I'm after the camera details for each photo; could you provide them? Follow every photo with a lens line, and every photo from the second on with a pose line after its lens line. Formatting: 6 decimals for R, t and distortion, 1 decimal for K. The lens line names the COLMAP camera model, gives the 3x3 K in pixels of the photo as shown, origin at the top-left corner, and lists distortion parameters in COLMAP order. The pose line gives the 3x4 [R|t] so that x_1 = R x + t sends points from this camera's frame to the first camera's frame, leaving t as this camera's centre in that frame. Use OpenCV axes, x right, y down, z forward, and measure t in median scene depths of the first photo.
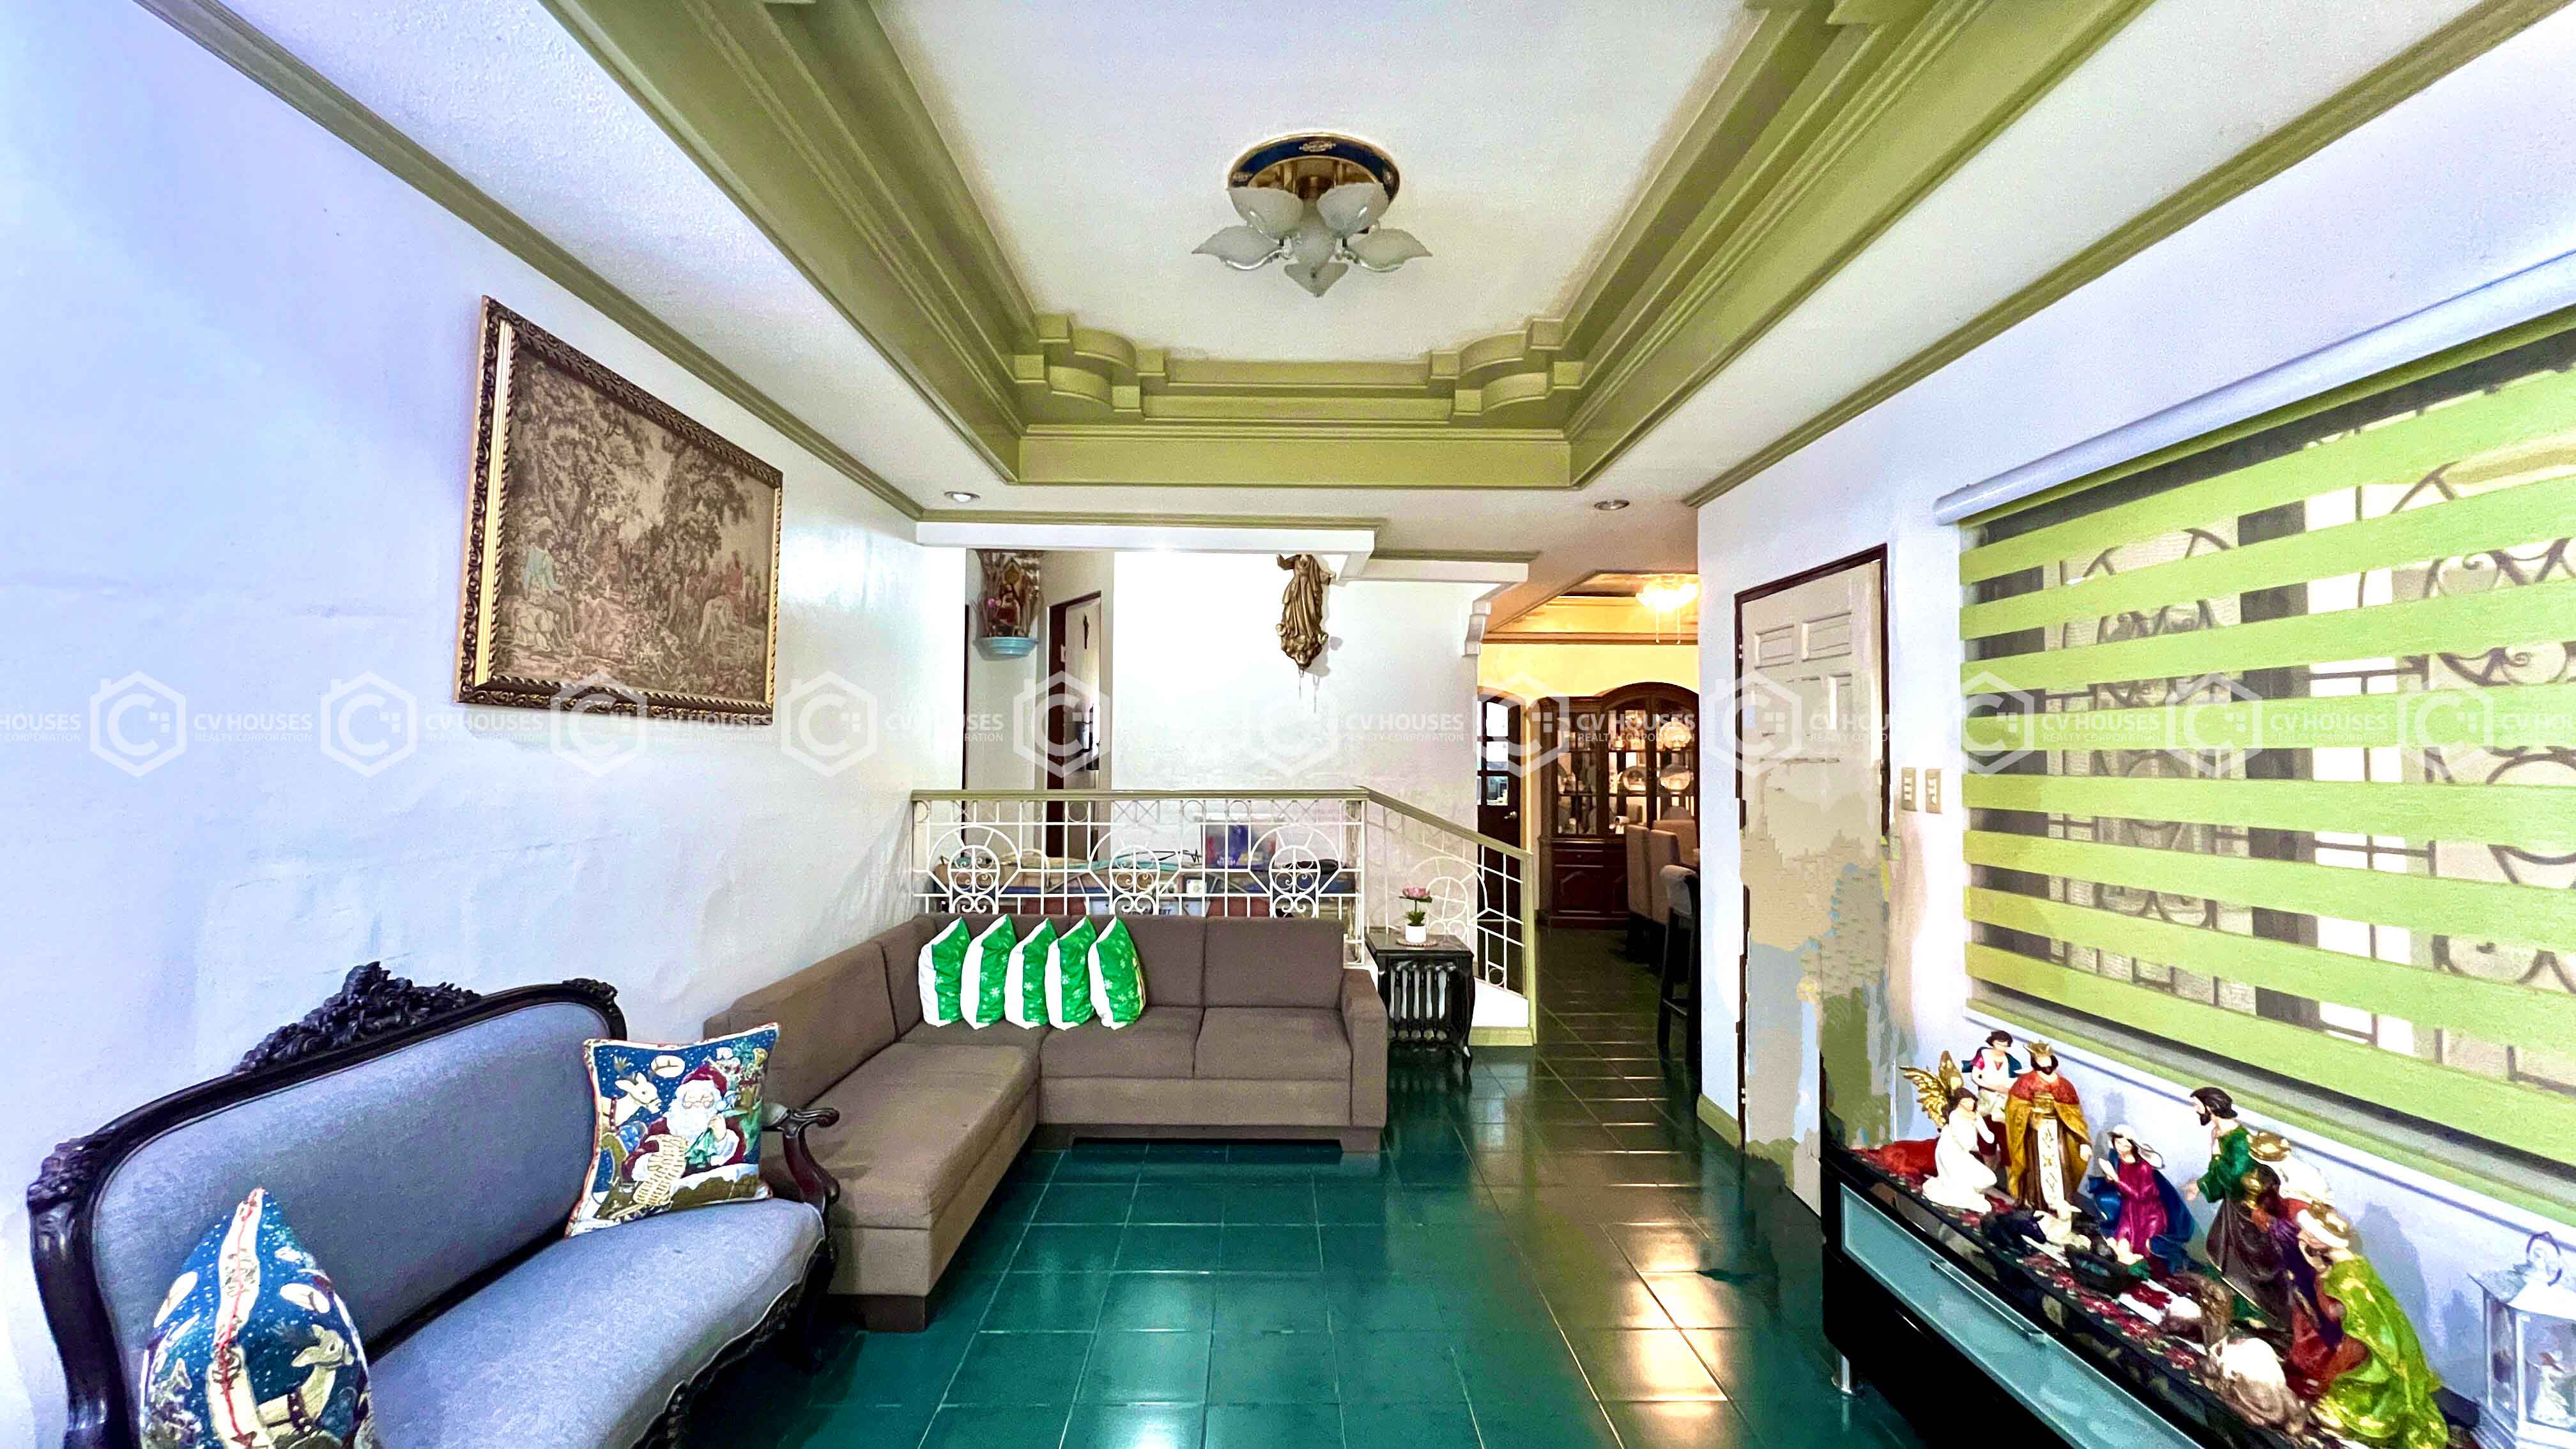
lens RADIAL K [[1033.1, 0, 1288.0], [0, 1033.1, 724.5], [0, 0, 1]] dist [0.000617, 0.000526]
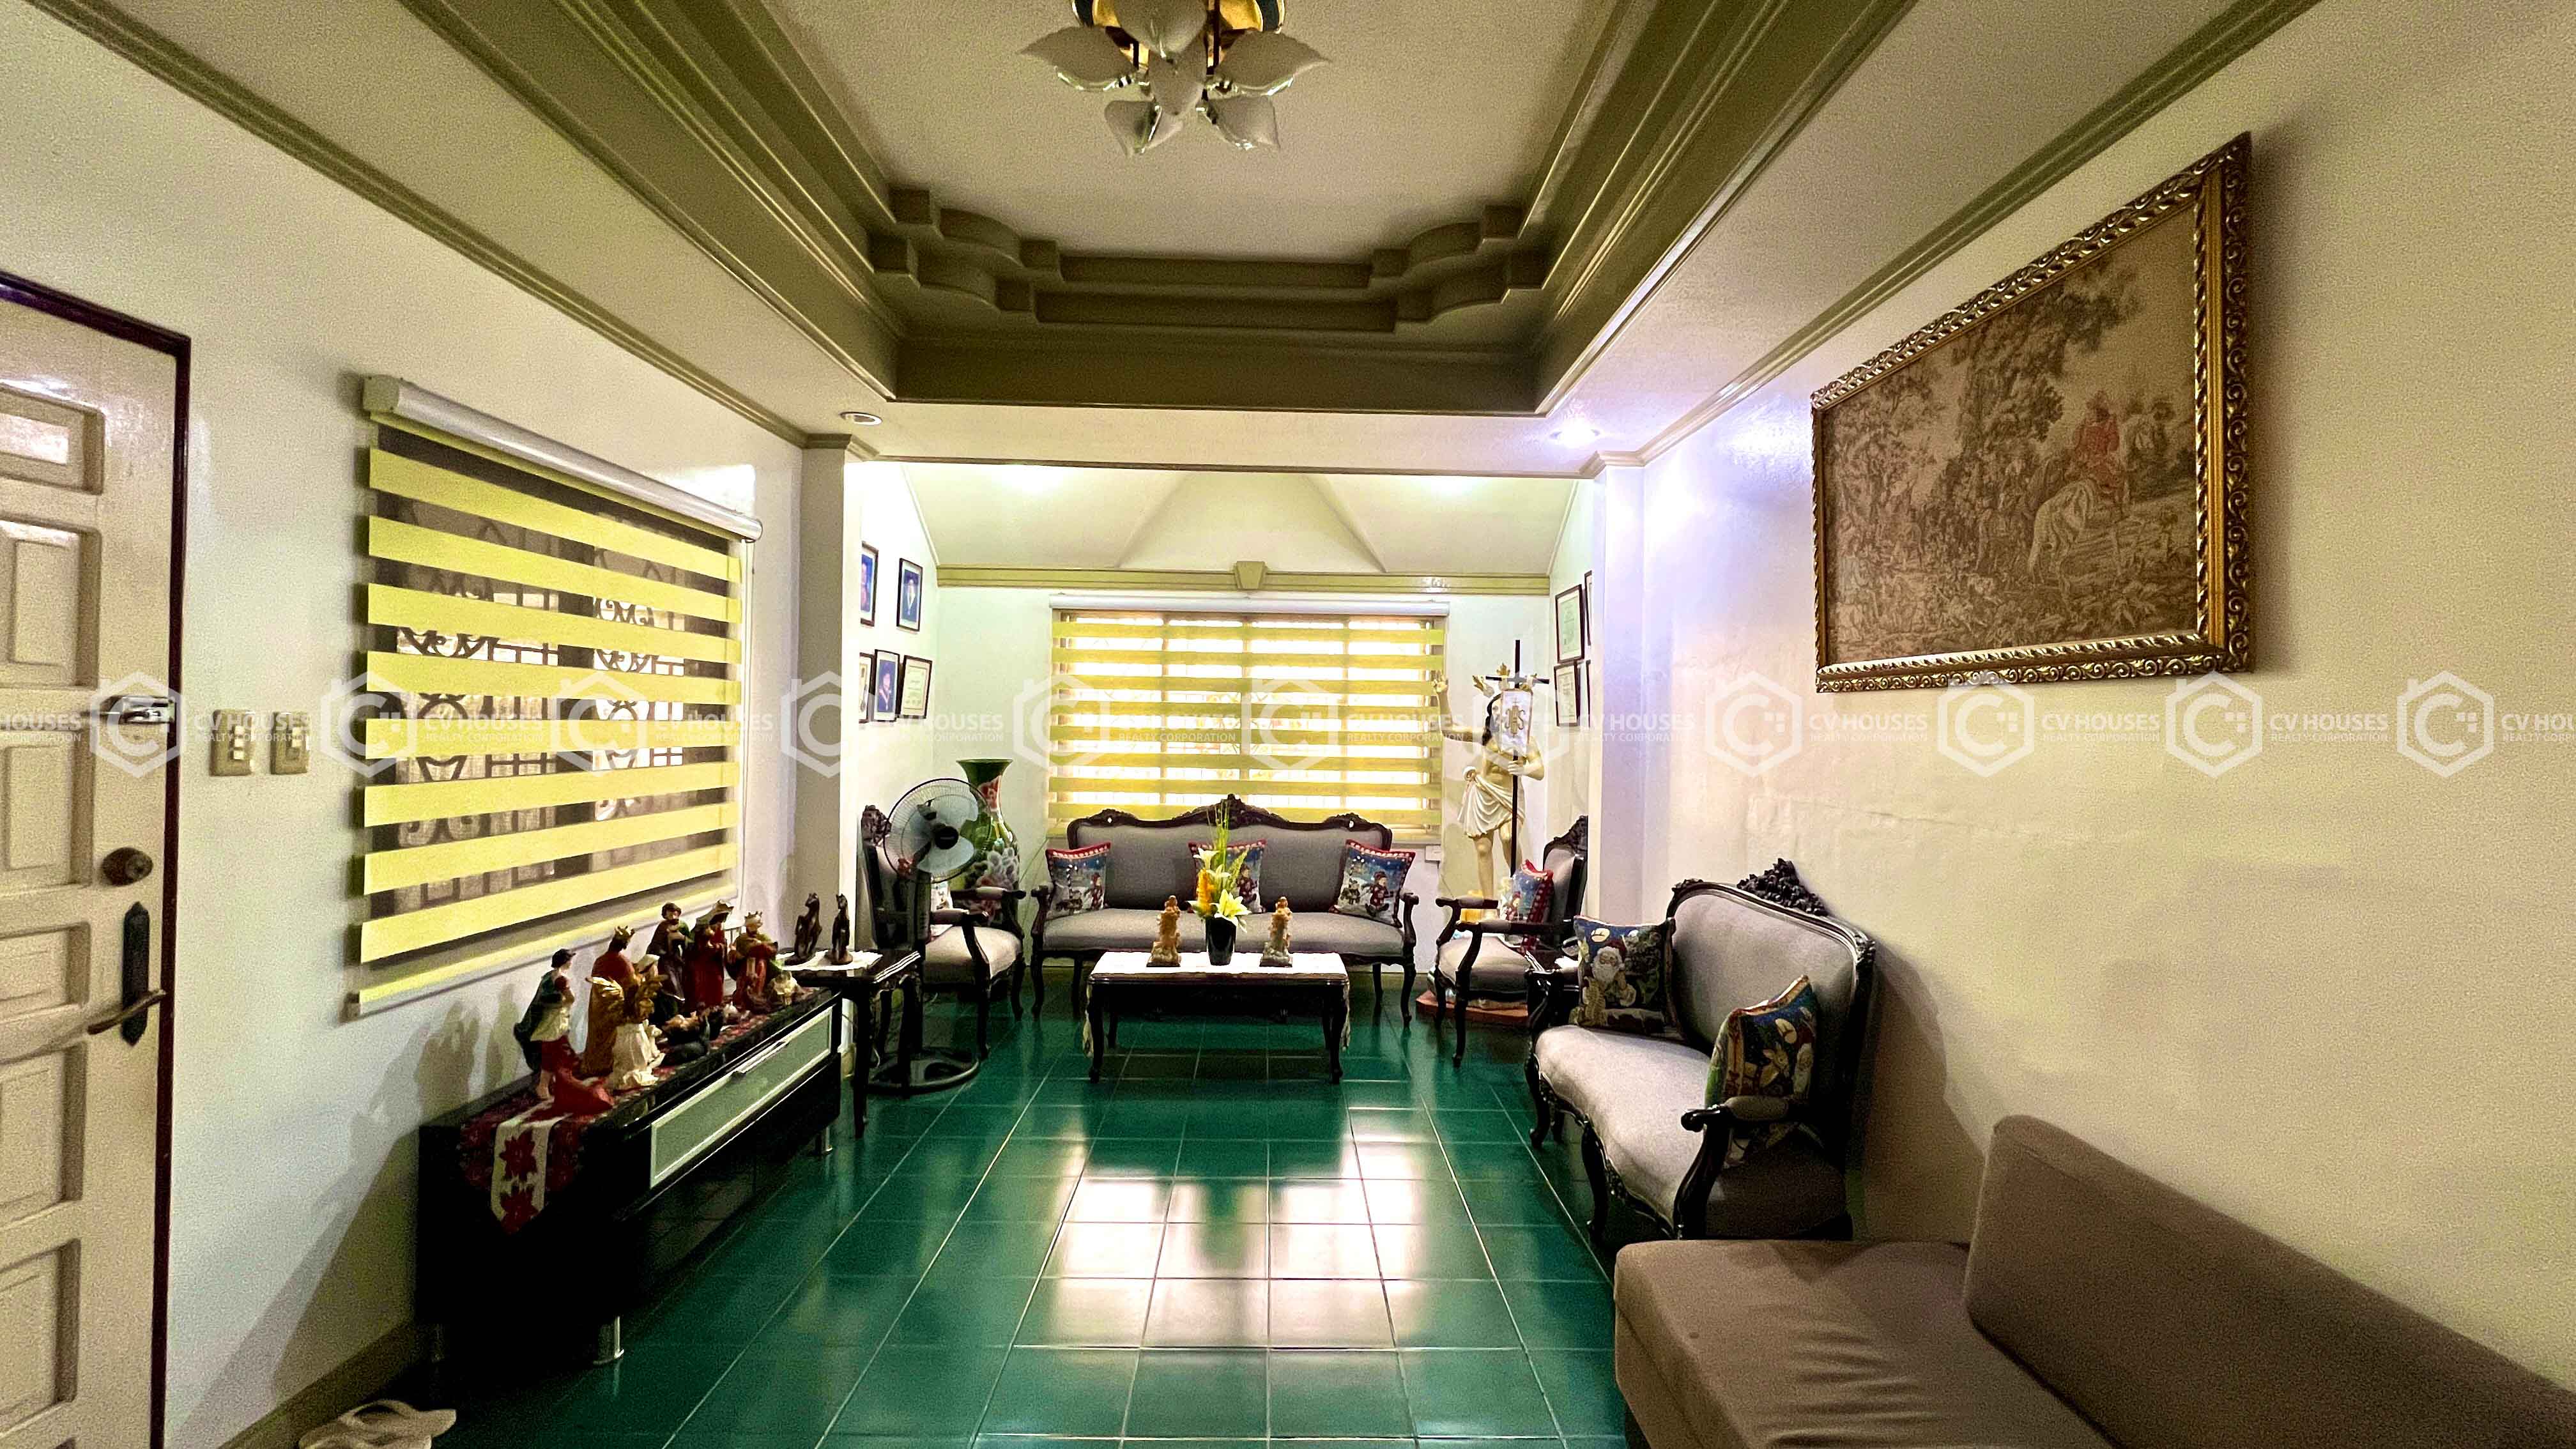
lens RADIAL K [[983.2, 0, 1288.0], [0, 983.2, 724.5], [0, 0, 1]] dist [-0.000195, -0.000039]
pose [[-0.999735, -0.022764, 0.003460, -0.082218], [-0.022866, 0.999196, -0.032935, 0.064988], [-0.002708, -0.033005, -0.999452, 1.885601]]
